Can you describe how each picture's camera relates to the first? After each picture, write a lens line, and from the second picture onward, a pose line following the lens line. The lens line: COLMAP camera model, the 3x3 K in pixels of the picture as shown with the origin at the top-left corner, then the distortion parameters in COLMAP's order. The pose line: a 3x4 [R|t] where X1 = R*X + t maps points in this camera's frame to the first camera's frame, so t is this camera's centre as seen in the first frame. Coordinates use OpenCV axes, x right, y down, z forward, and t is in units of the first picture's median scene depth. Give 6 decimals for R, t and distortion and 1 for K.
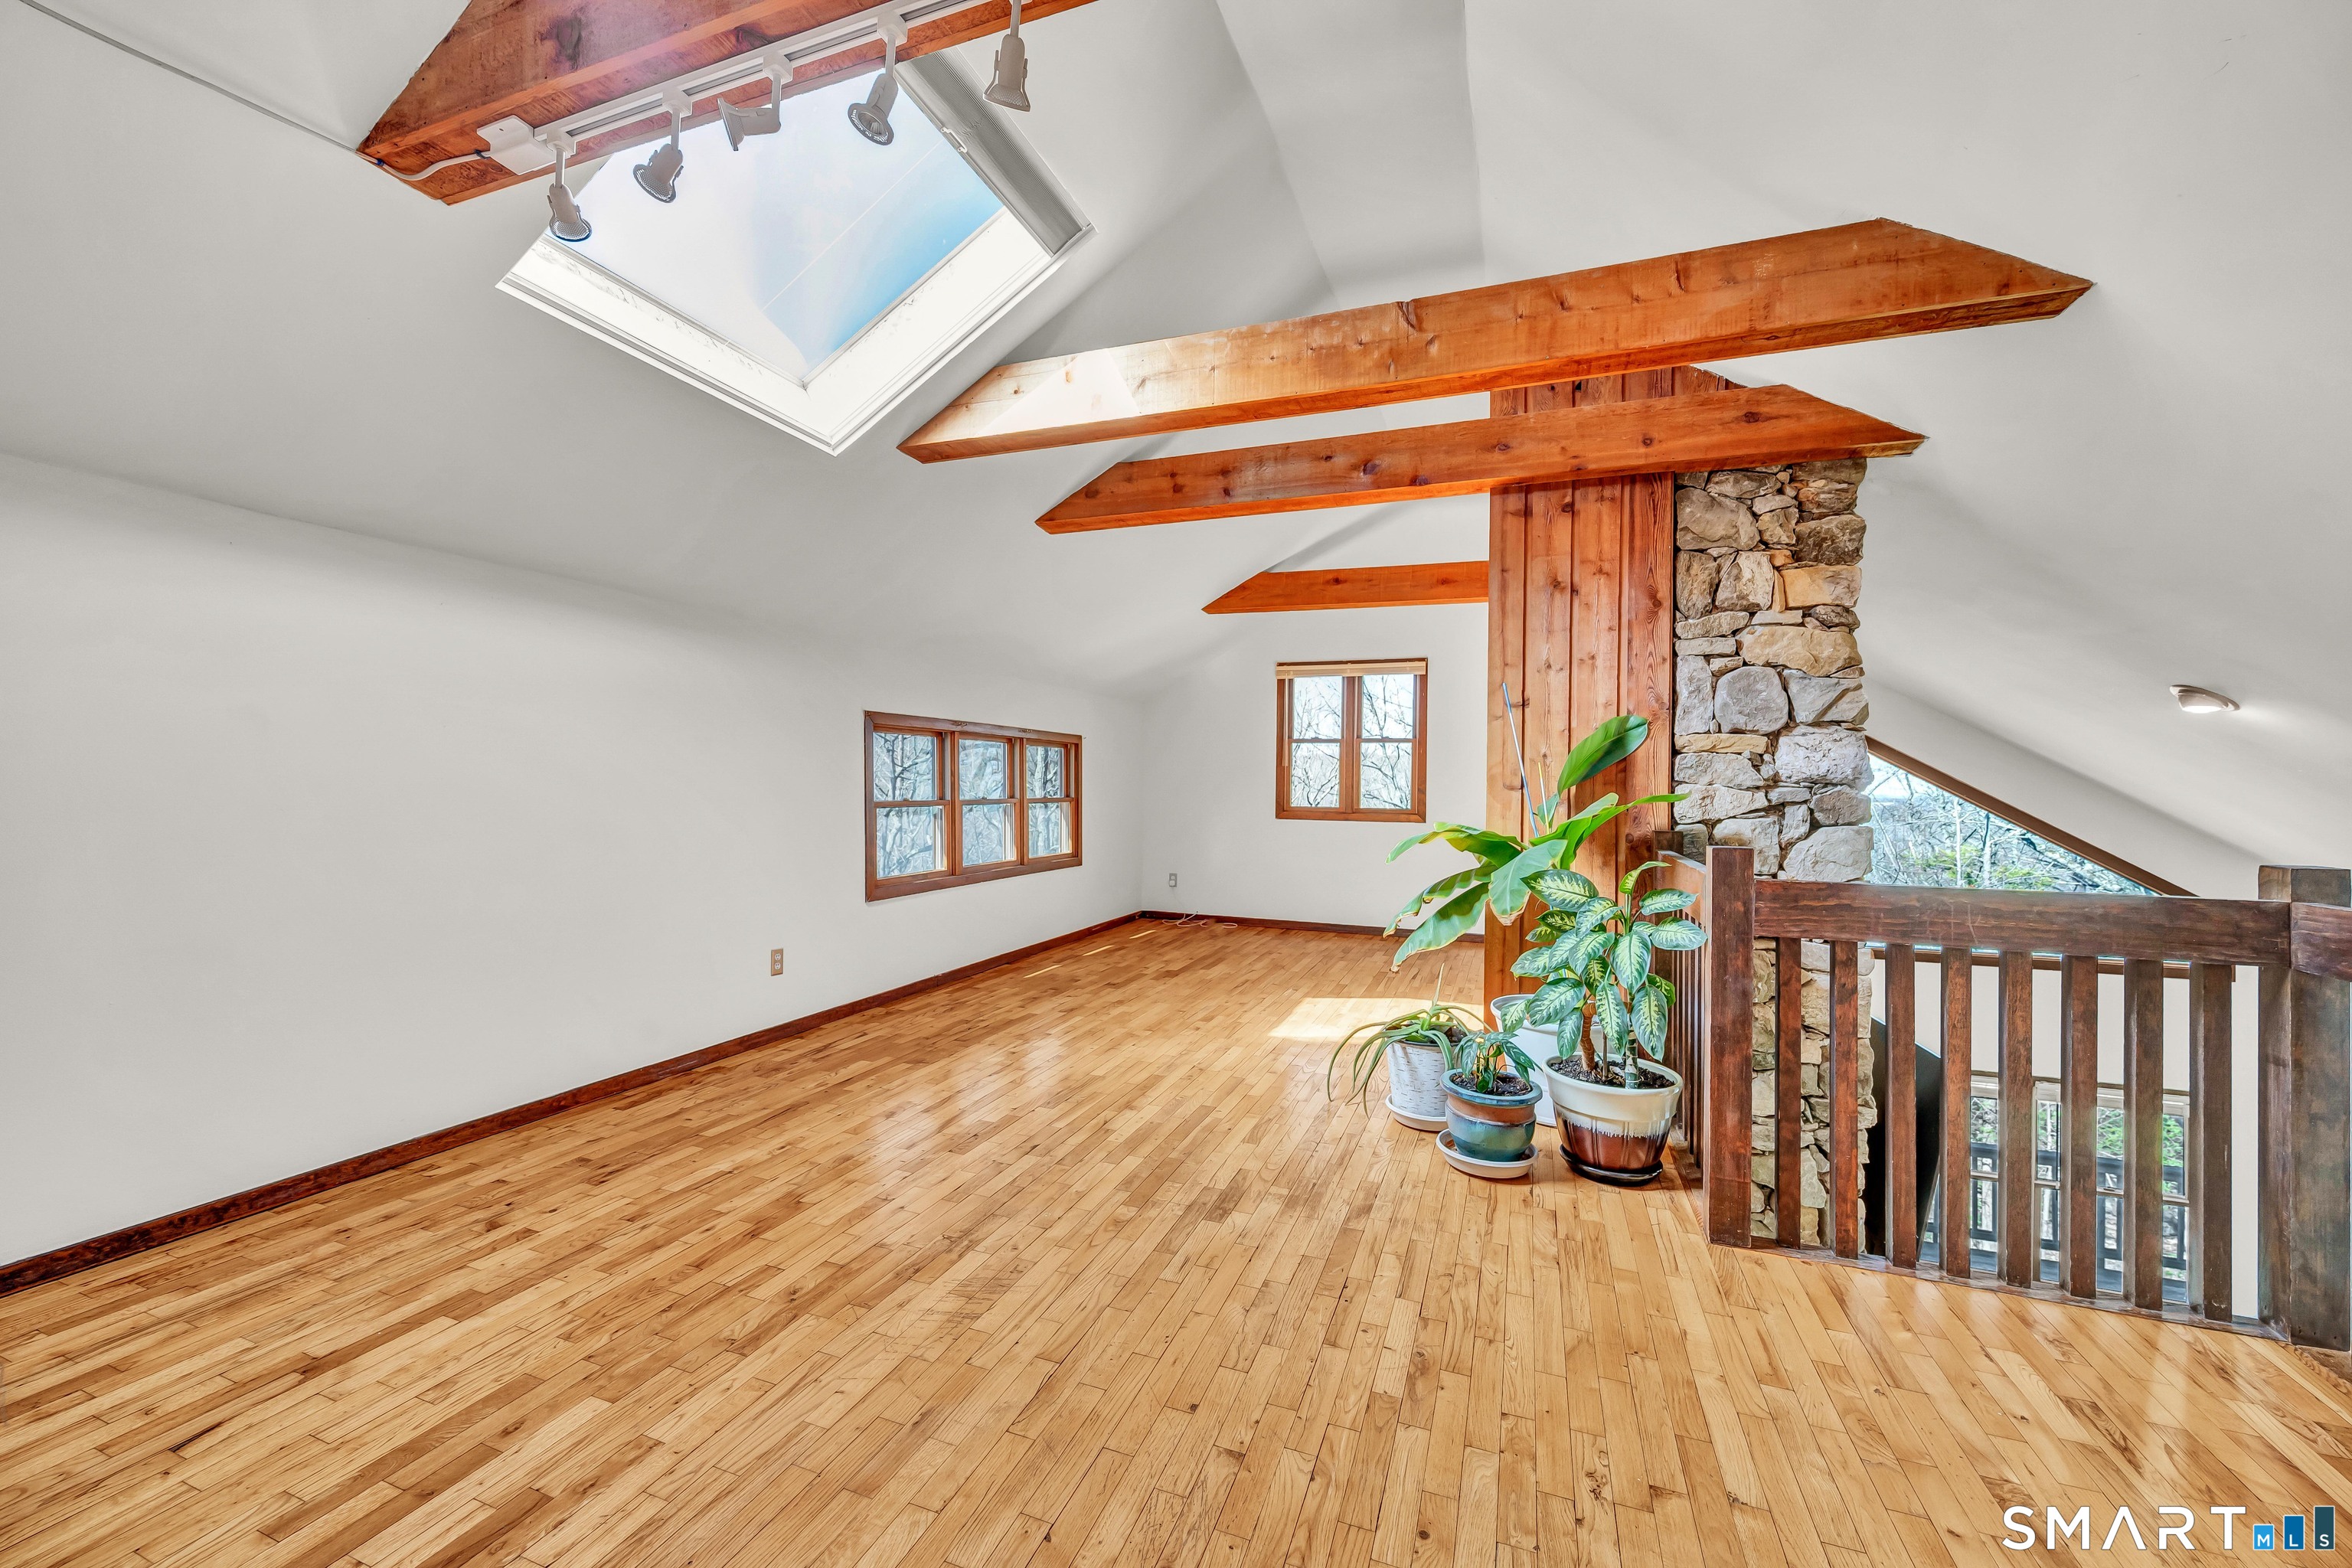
lens RADIAL K [[920.9, 0, 1173.4], [0, 920.9, 784.8], [0, 0, 1]] dist [-0.001178, -0.000241]
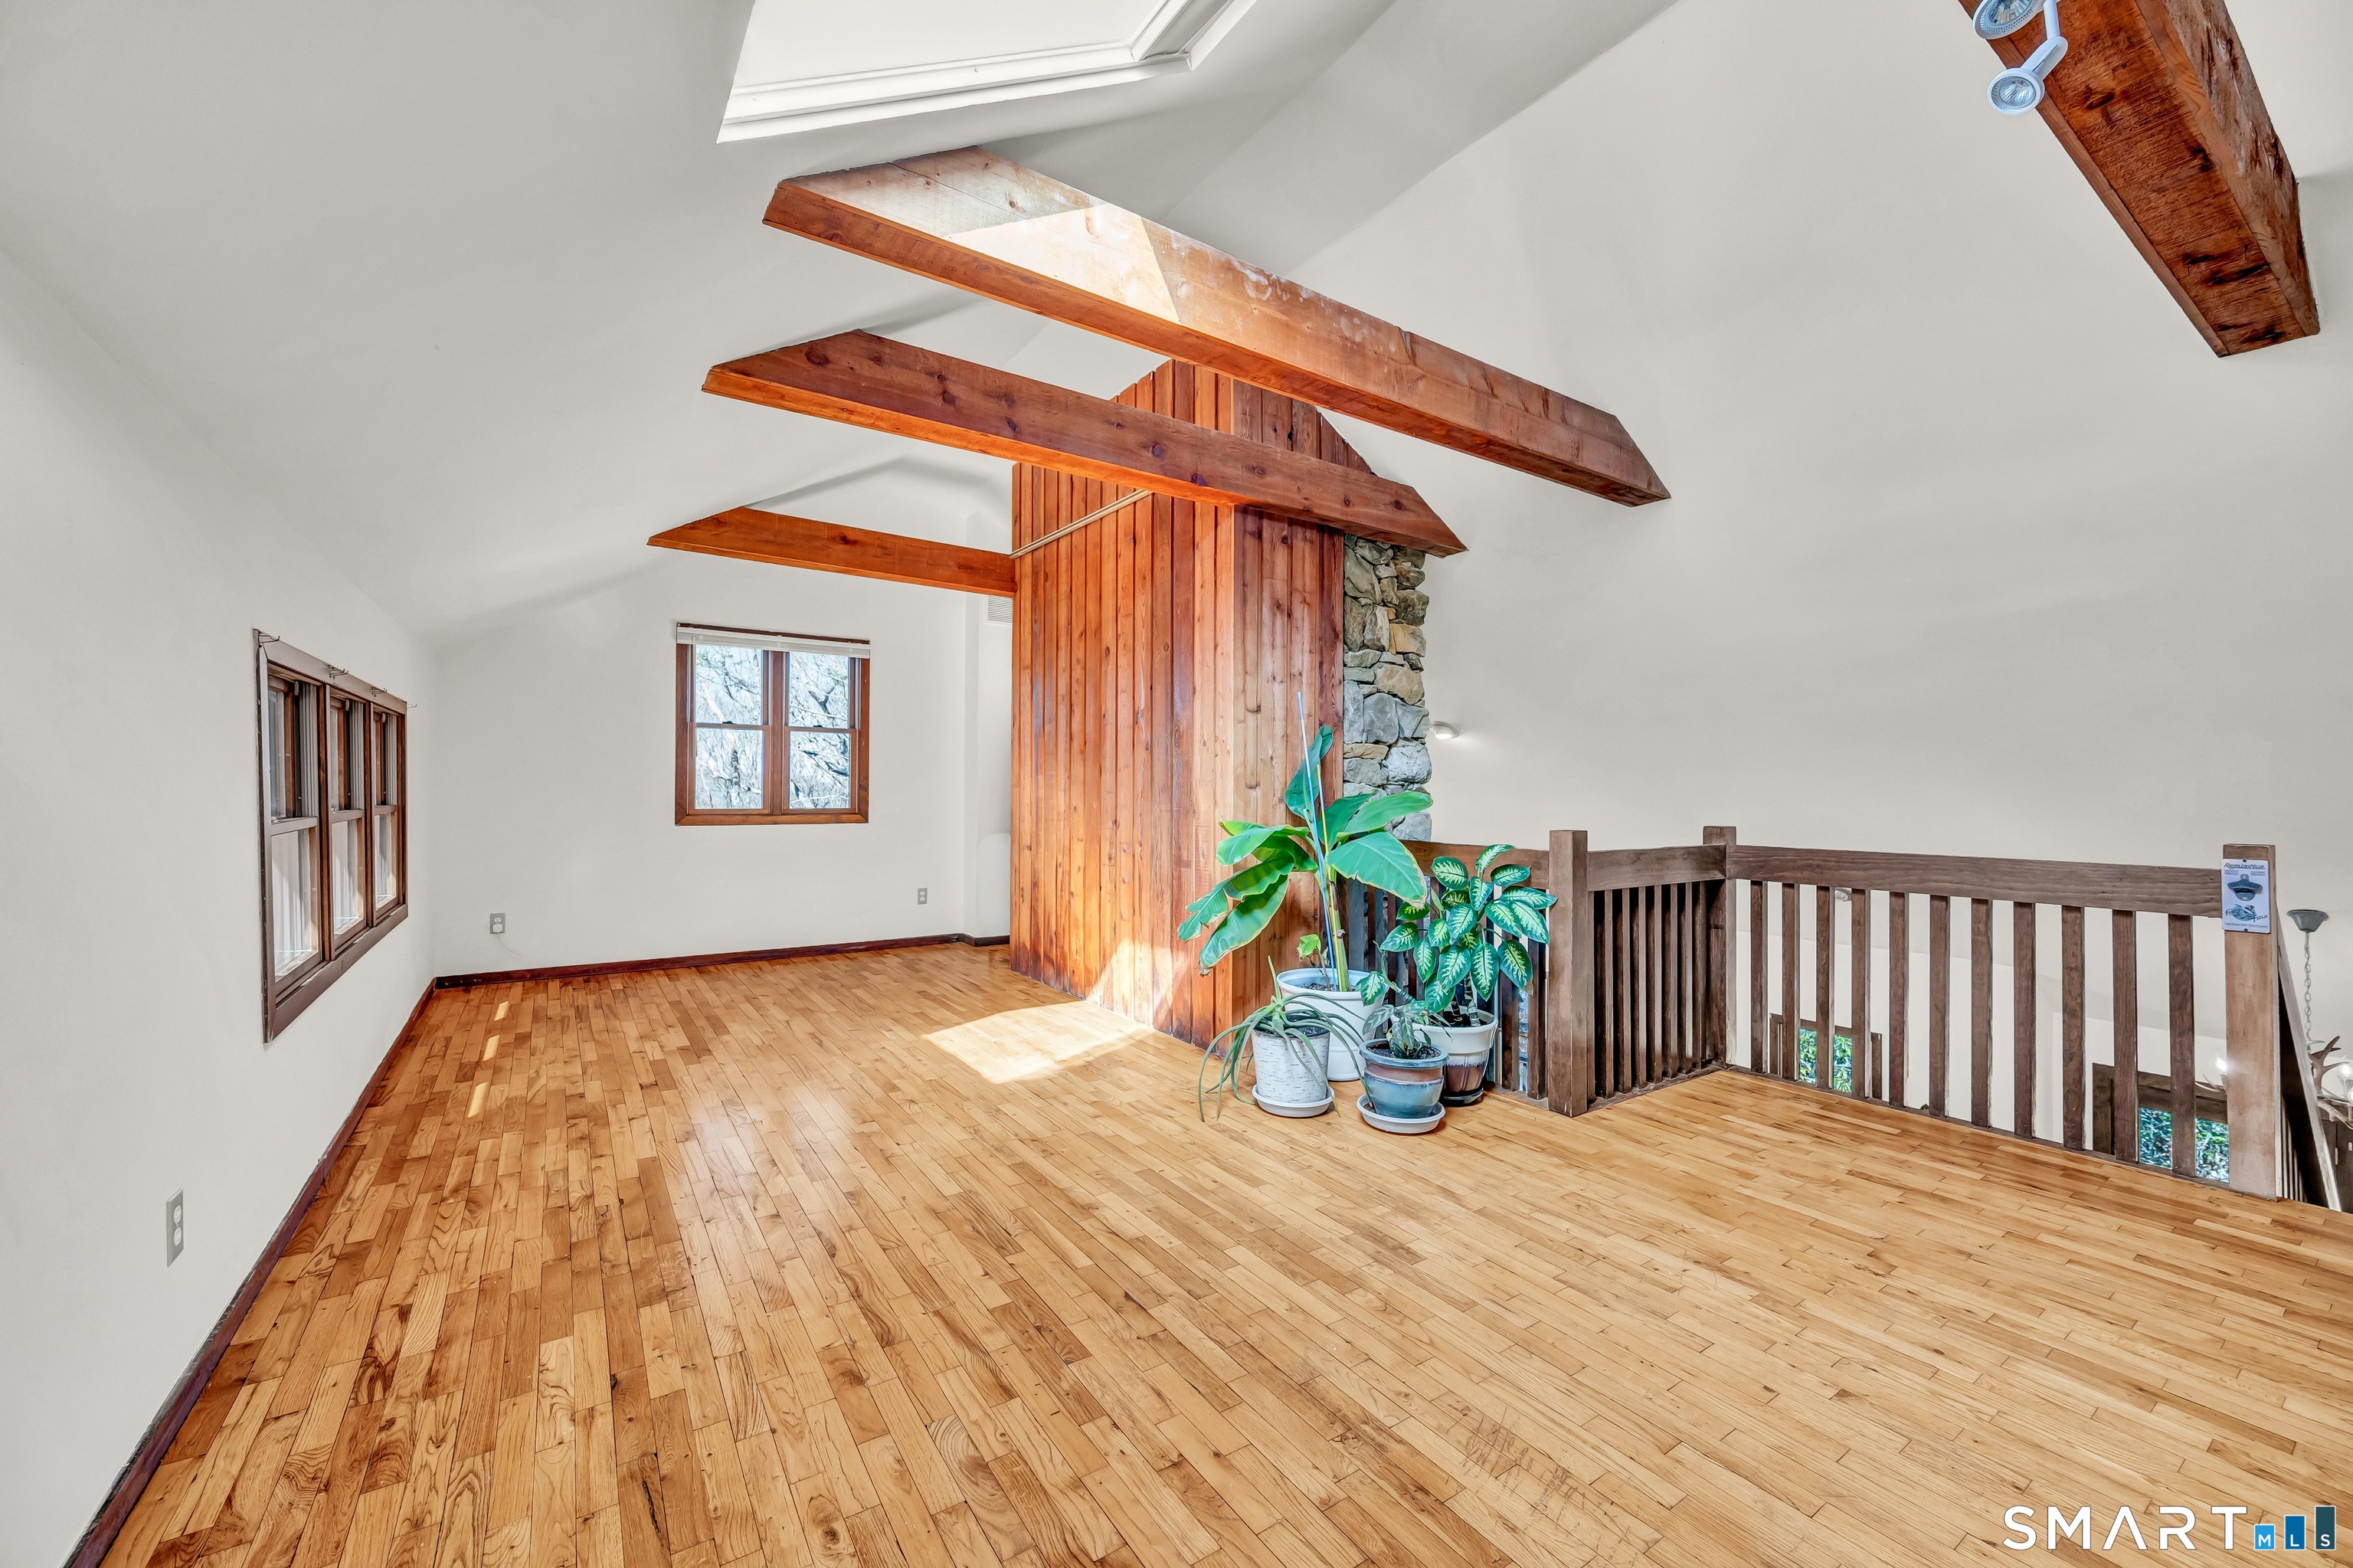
lens RADIAL K [[921.3, 0, 1173.9], [0, 921.3, 784.8], [0, 0, 1]] dist [-0.001178, -0.000241]
pose [[0.571172, -0.007479, 0.820796, -0.614055], [-0.000734, 0.999953, 0.009622, -0.010194], [-0.820830, -0.006098, 0.571140, 0.485646]]
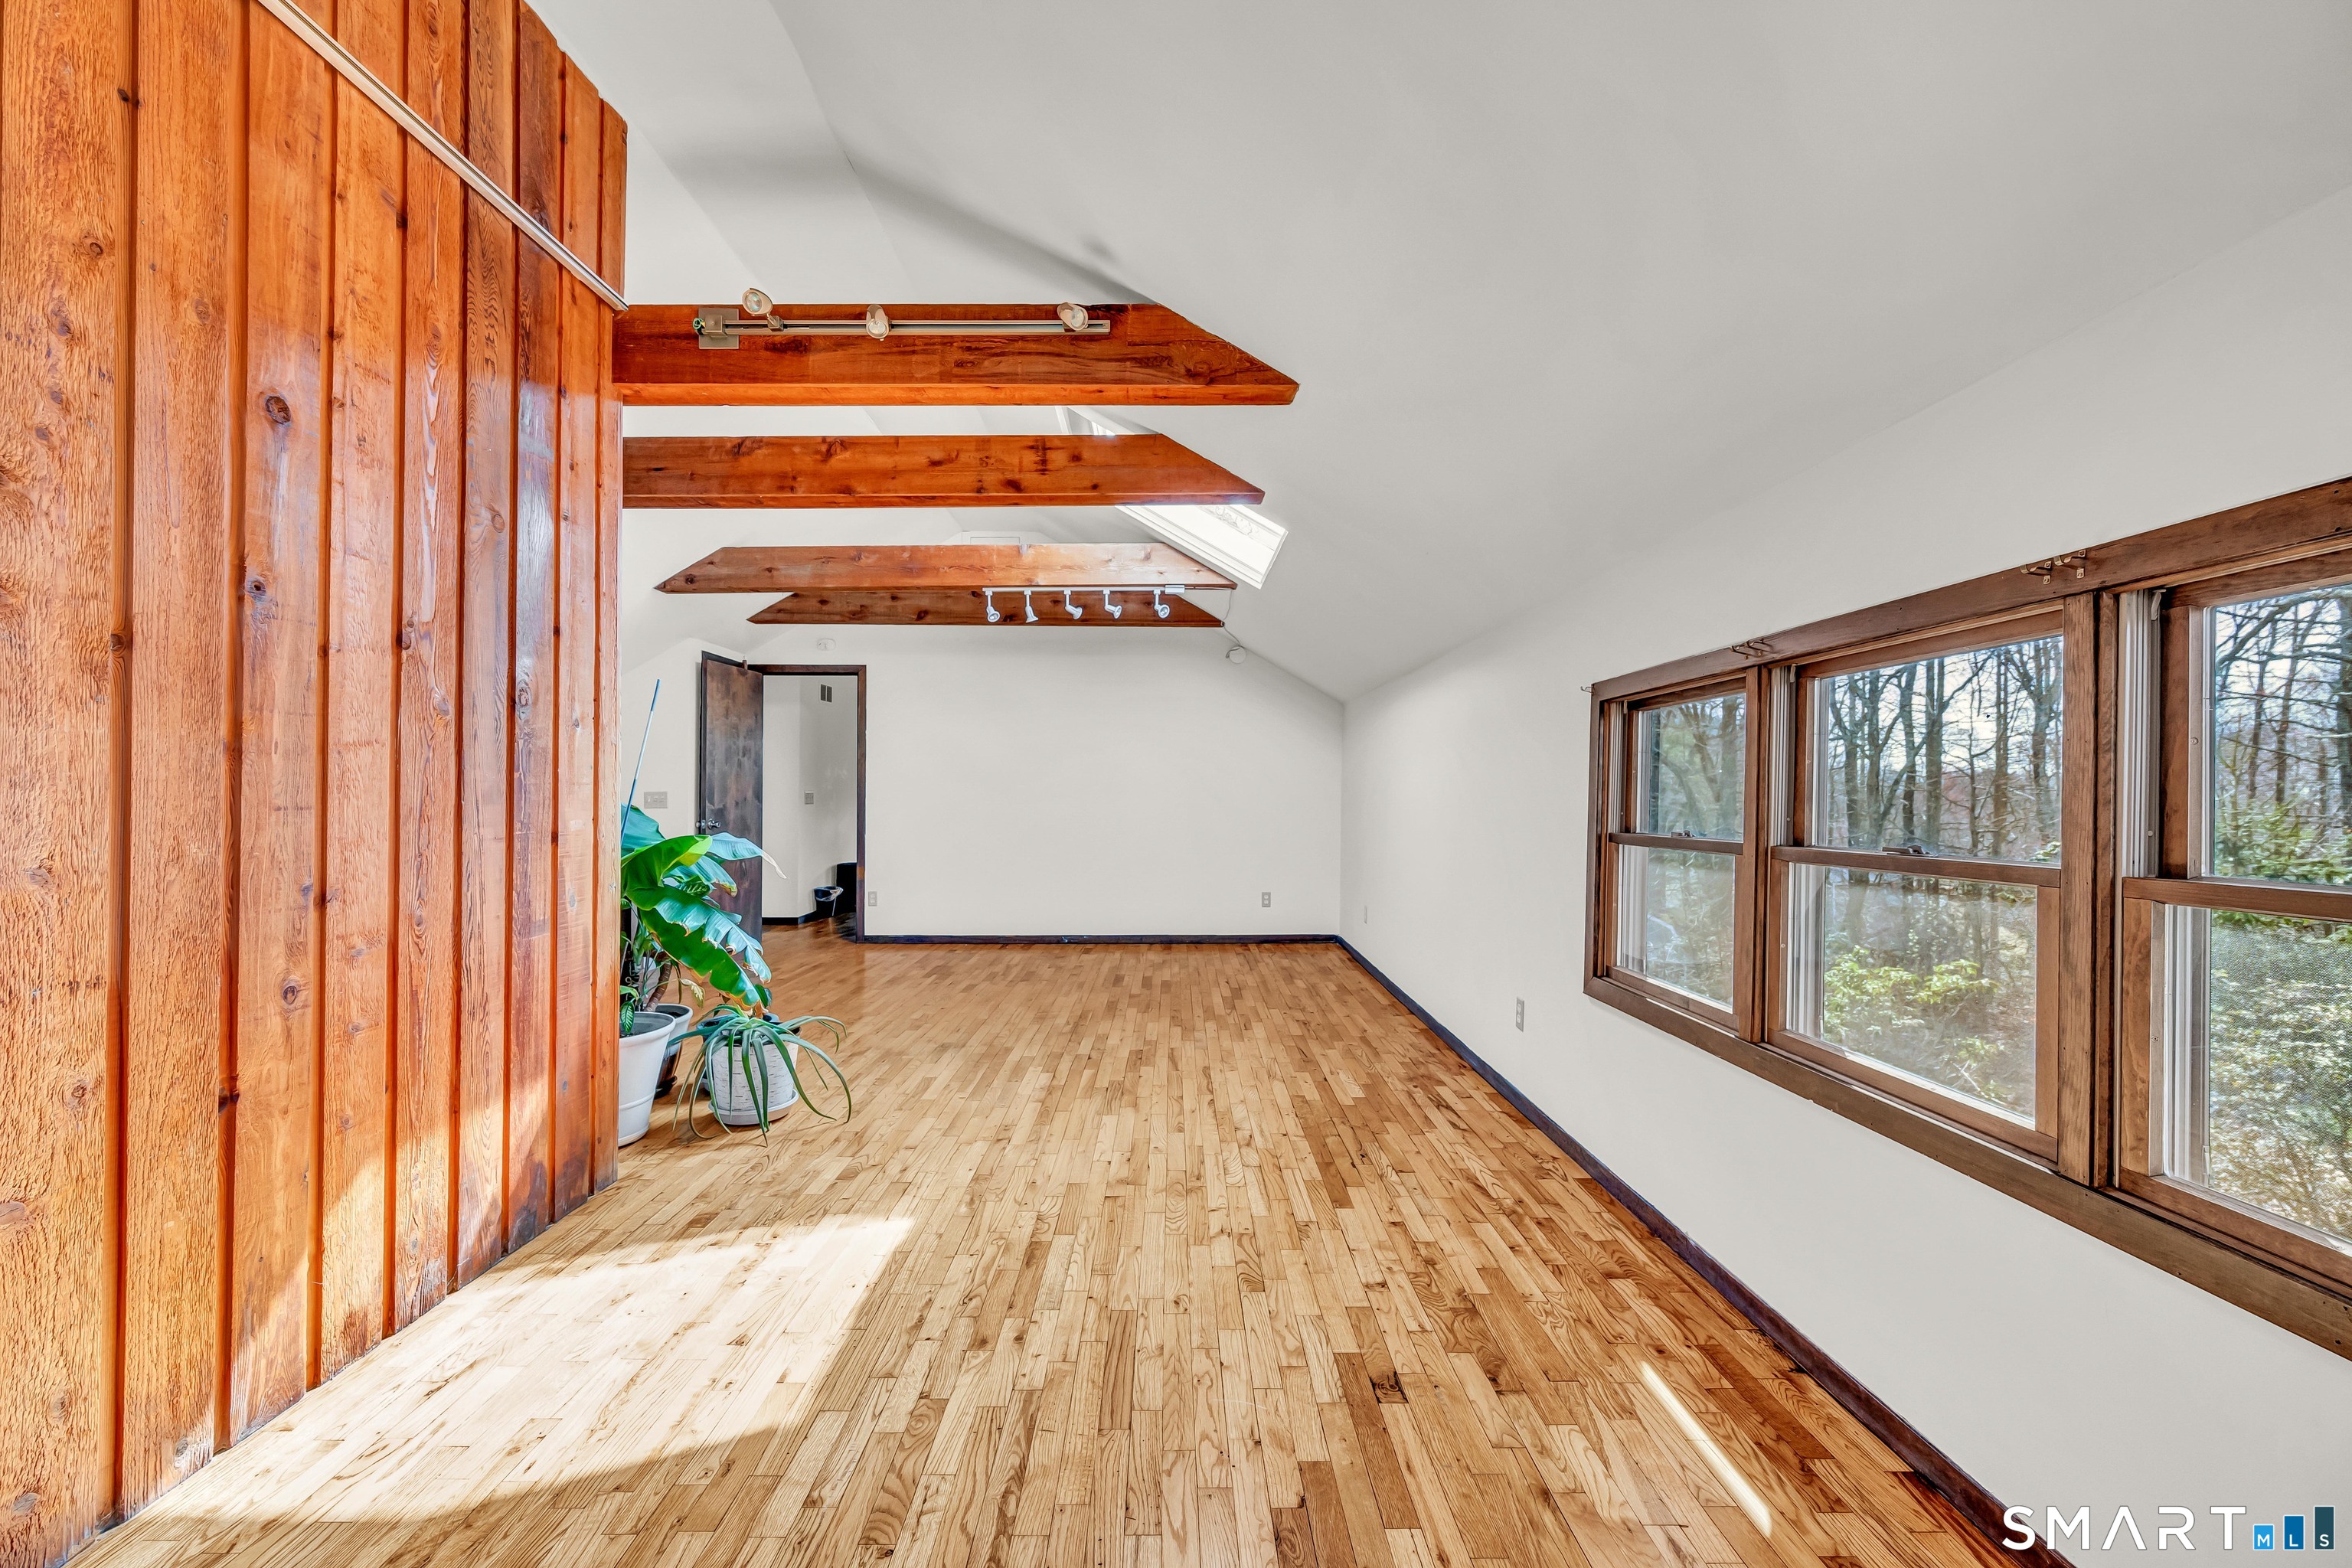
lens RADIAL K [[921.2, 0, 1172.6], [0, 921.2, 794.9], [0, 0, 1]] dist [-0.000557, -0.000059]
pose [[-0.932287, -0.016143, -0.361359, 0.204936], [-0.015637, 0.999868, -0.004326, 0.001801], [0.361382, 0.001618, -0.932417, 2.003337]]
